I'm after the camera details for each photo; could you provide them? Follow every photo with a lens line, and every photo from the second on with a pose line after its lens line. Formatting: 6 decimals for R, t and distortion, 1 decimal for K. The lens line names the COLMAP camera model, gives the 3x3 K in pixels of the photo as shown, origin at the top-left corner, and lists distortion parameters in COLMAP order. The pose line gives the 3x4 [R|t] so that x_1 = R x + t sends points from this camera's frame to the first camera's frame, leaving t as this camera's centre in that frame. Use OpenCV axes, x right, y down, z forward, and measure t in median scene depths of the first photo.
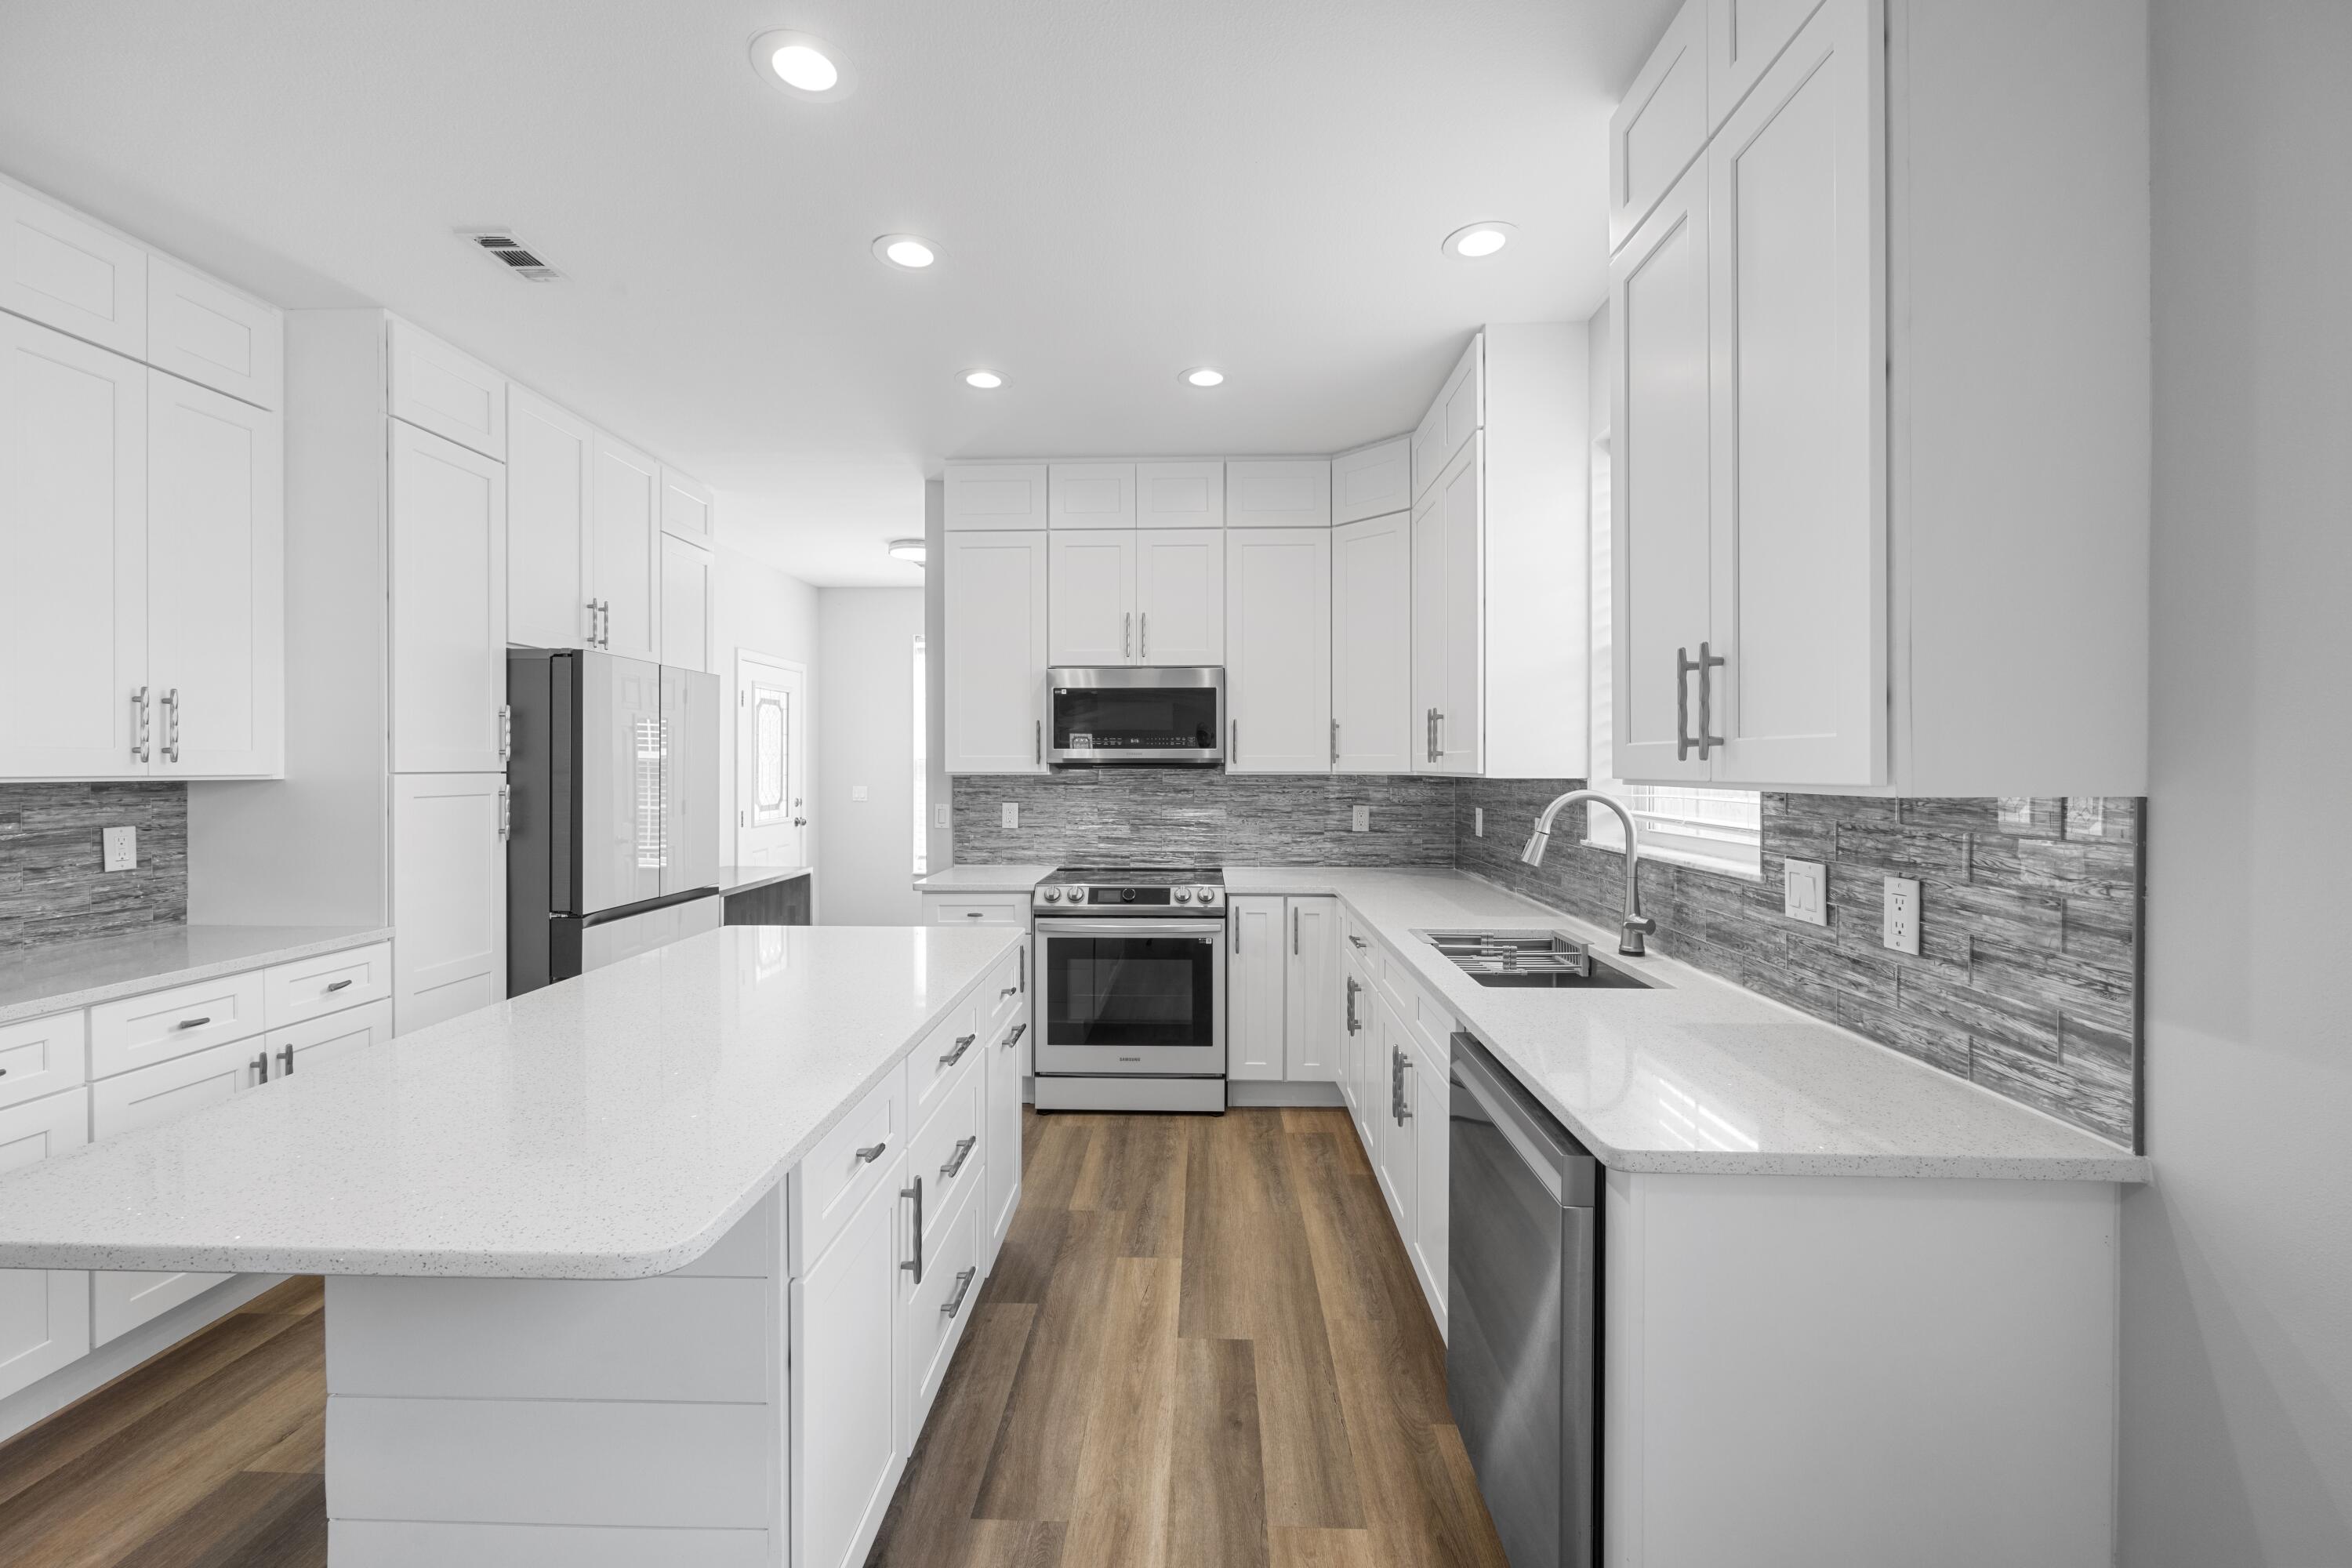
lens RADIAL K [[964.1, 0, 1184.5], [0, 964.1, 787.8], [0, 0, 1]] dist [-0.006558, 0.000153]
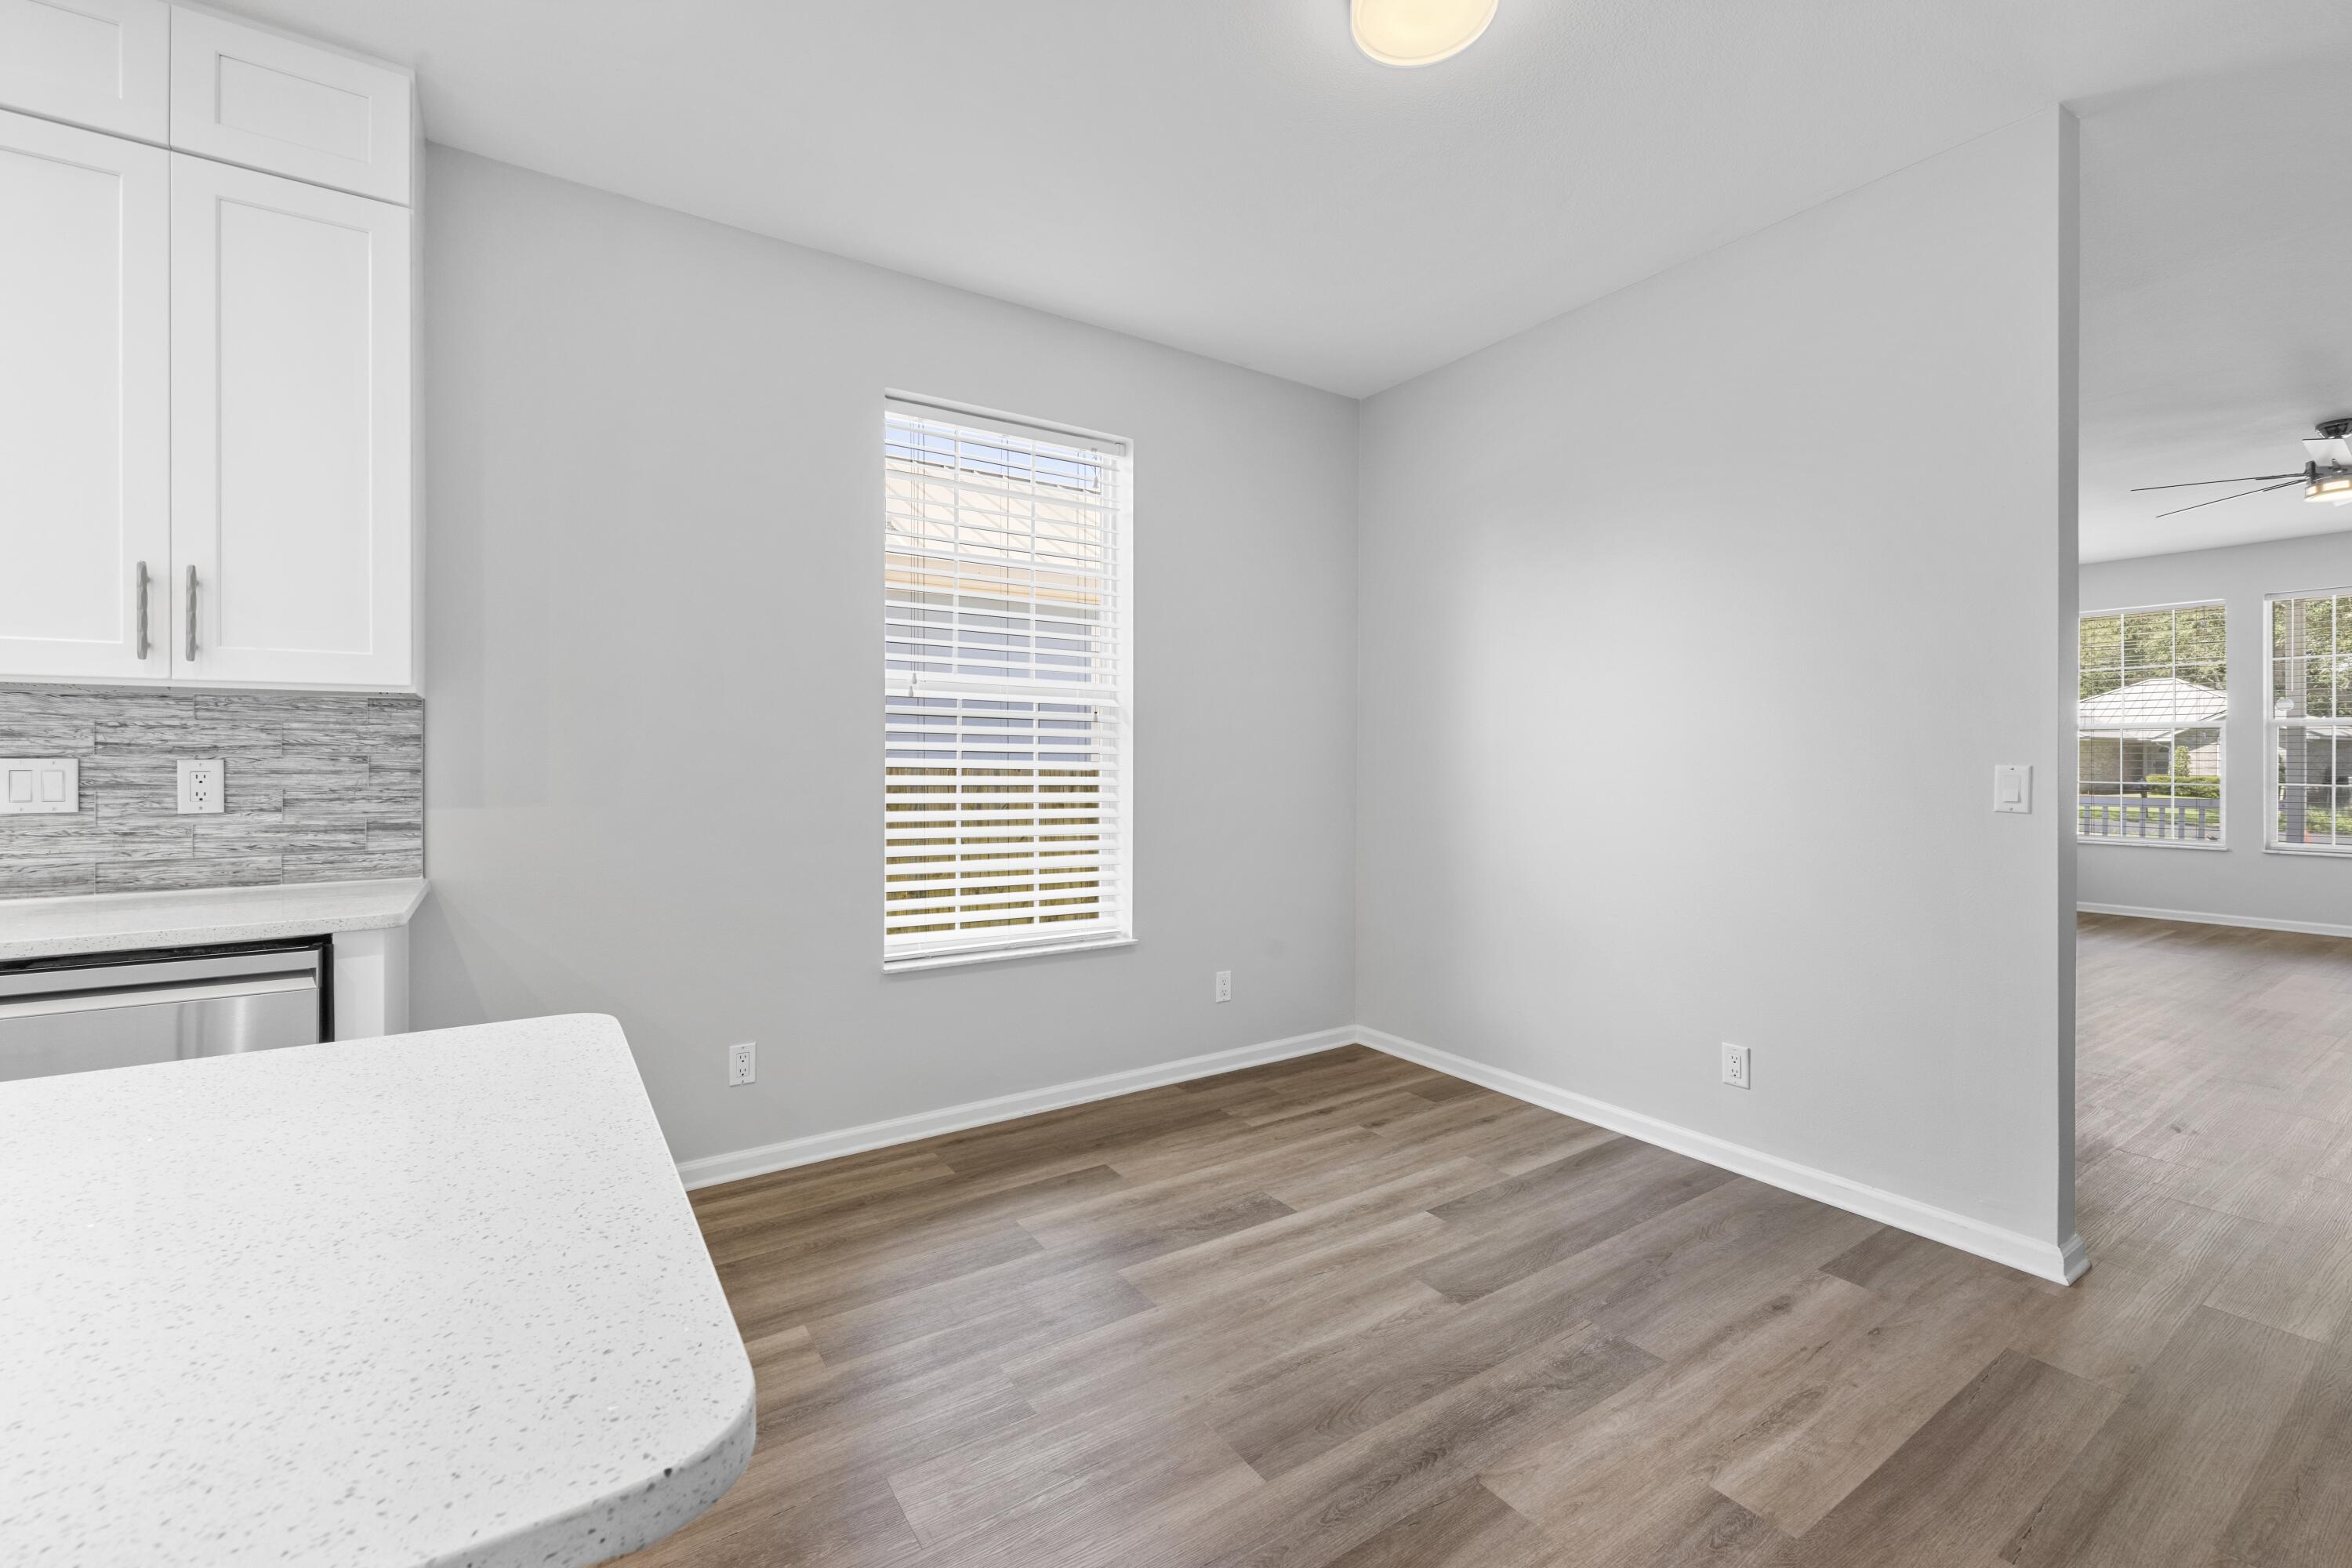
lens RADIAL K [[964.1, 0, 1186.0], [0, 964.1, 769.1], [0, 0, 1]] dist [-0.006558, 0.000153]
pose [[-0.571755, -0.010254, 0.820360, -0.637514], [0.022871, 0.999334, 0.028431, 0.055207], [-0.820106, 0.035018, -0.571140, 0.343434]]
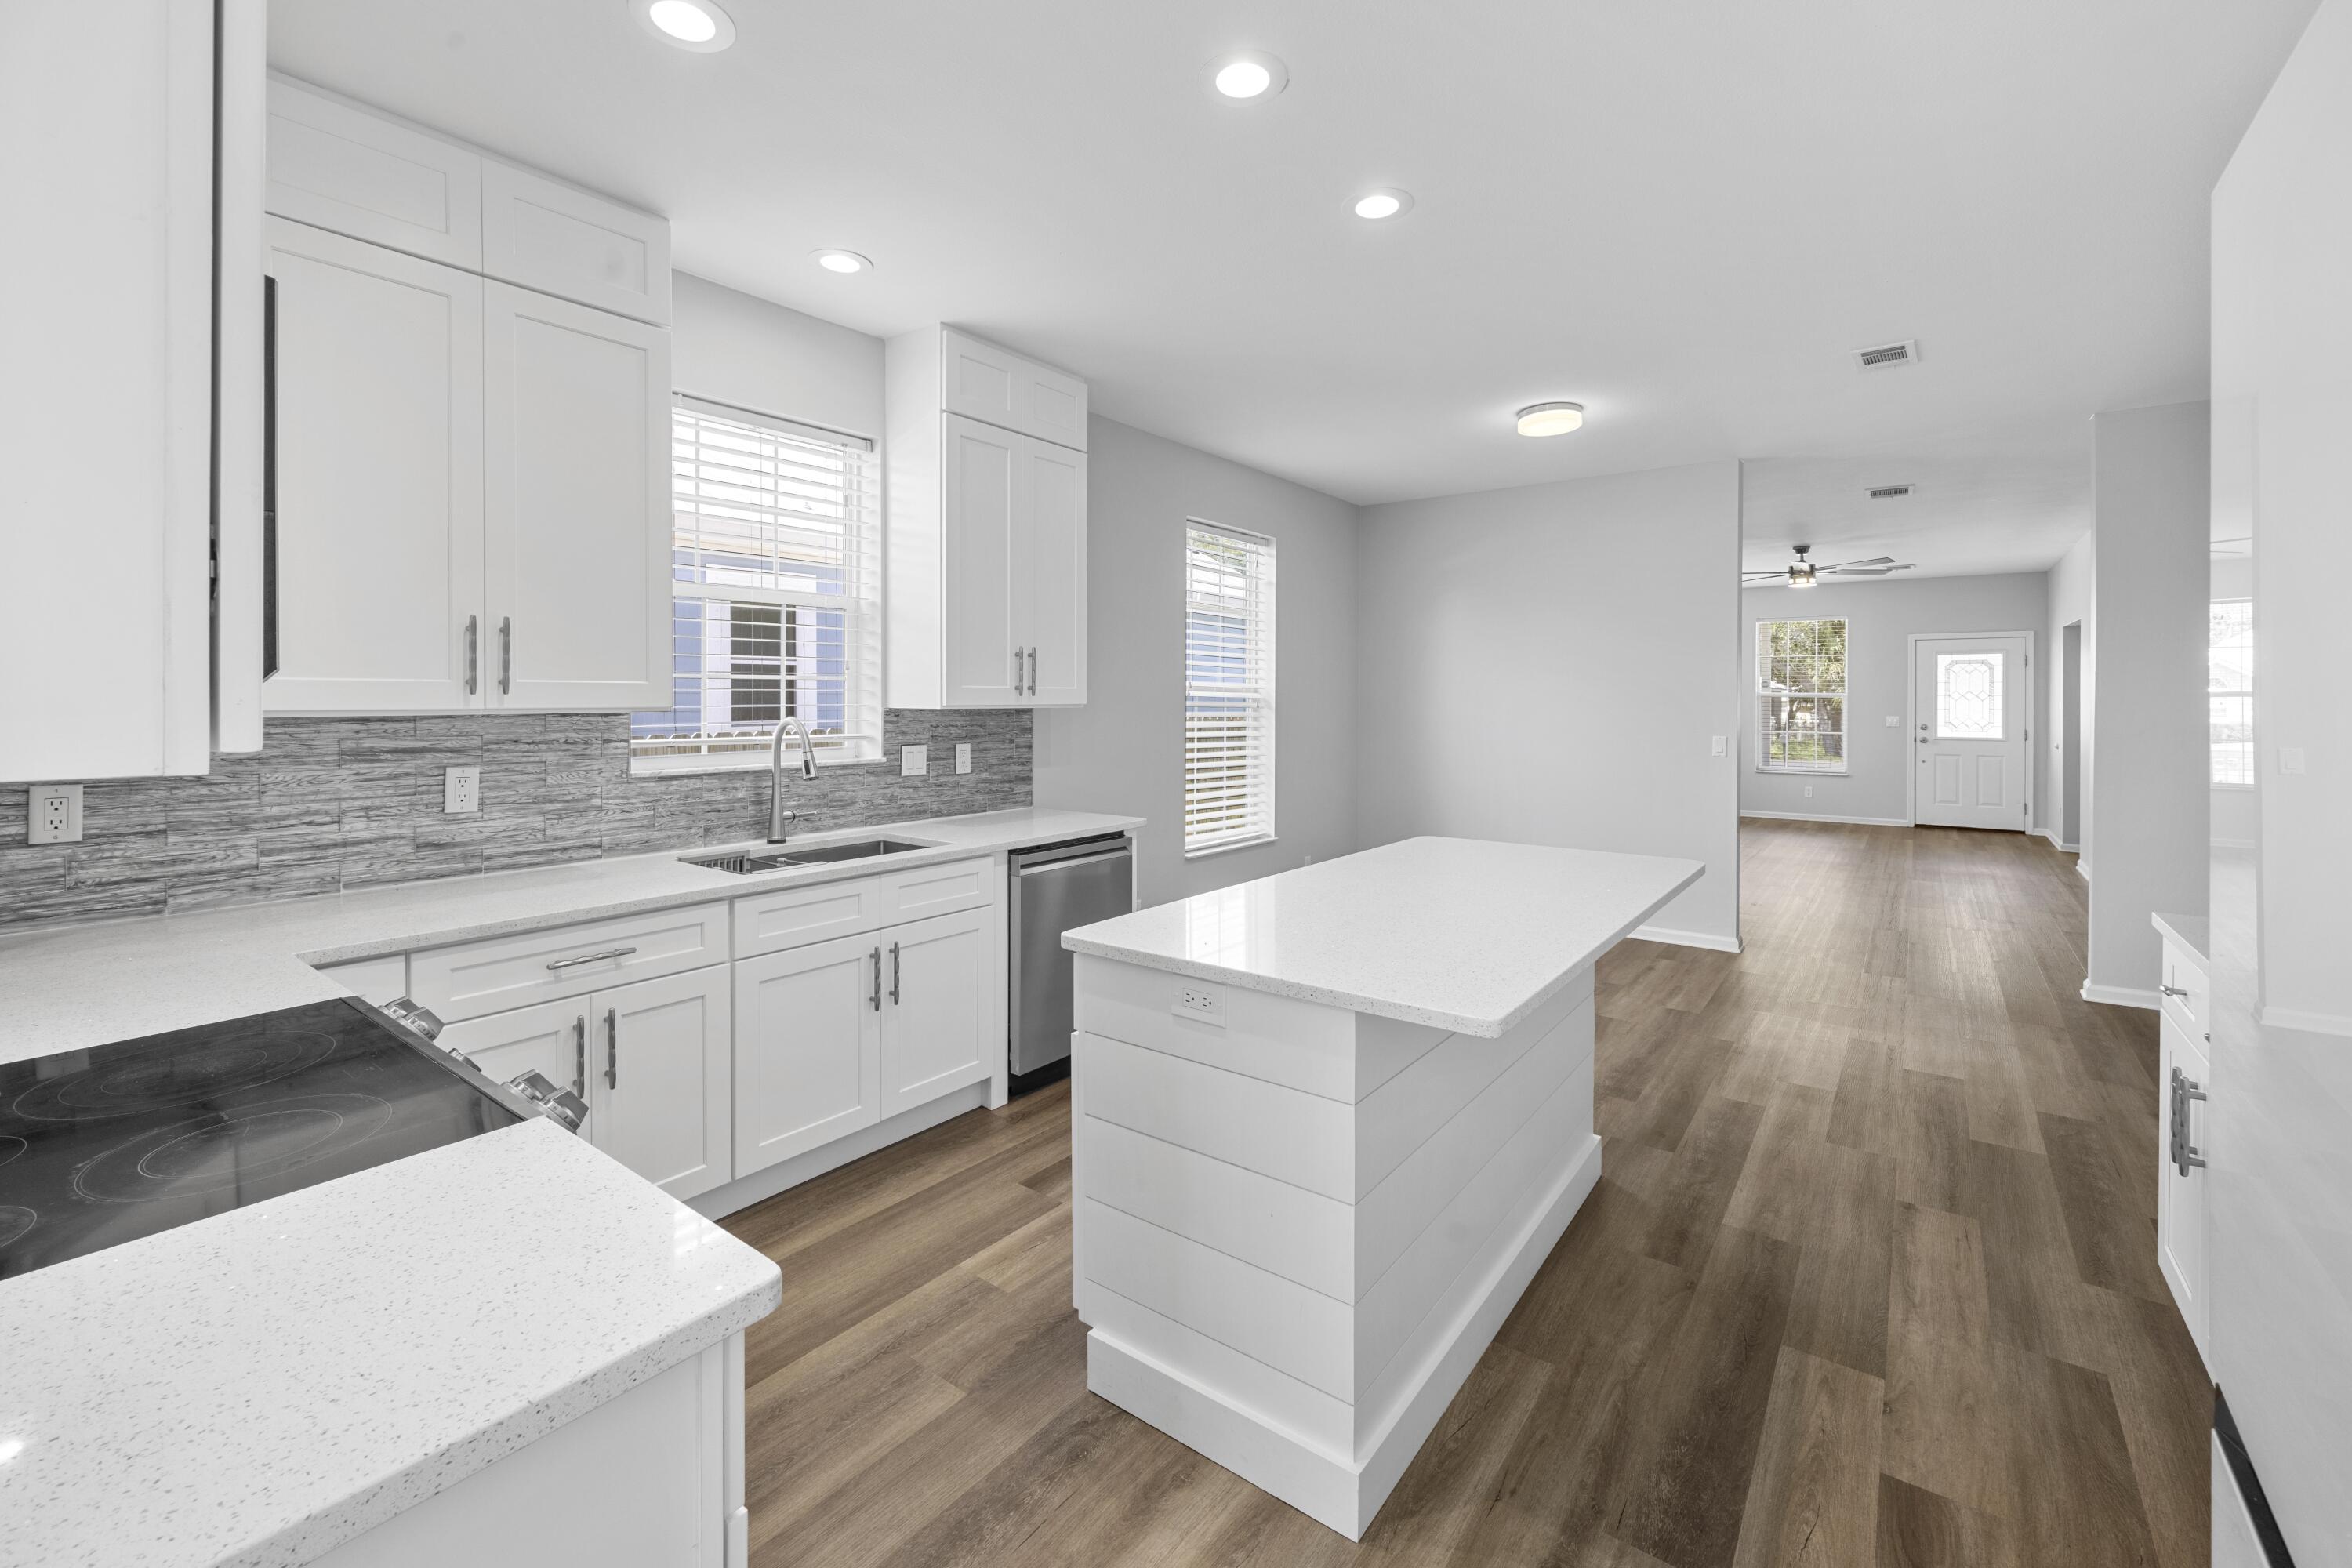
lens RADIAL K [[964.1, 0, 1160.2], [0, 964.1, 712.3], [0, 0, 1]] dist [-0.006558, 0.000153]
pose [[-0.802048, -0.011470, 0.597150, -0.619470], [0.013554, 0.999209, 0.037397, -0.039119], [-0.597106, 0.038088, -0.801258, 1.462481]]
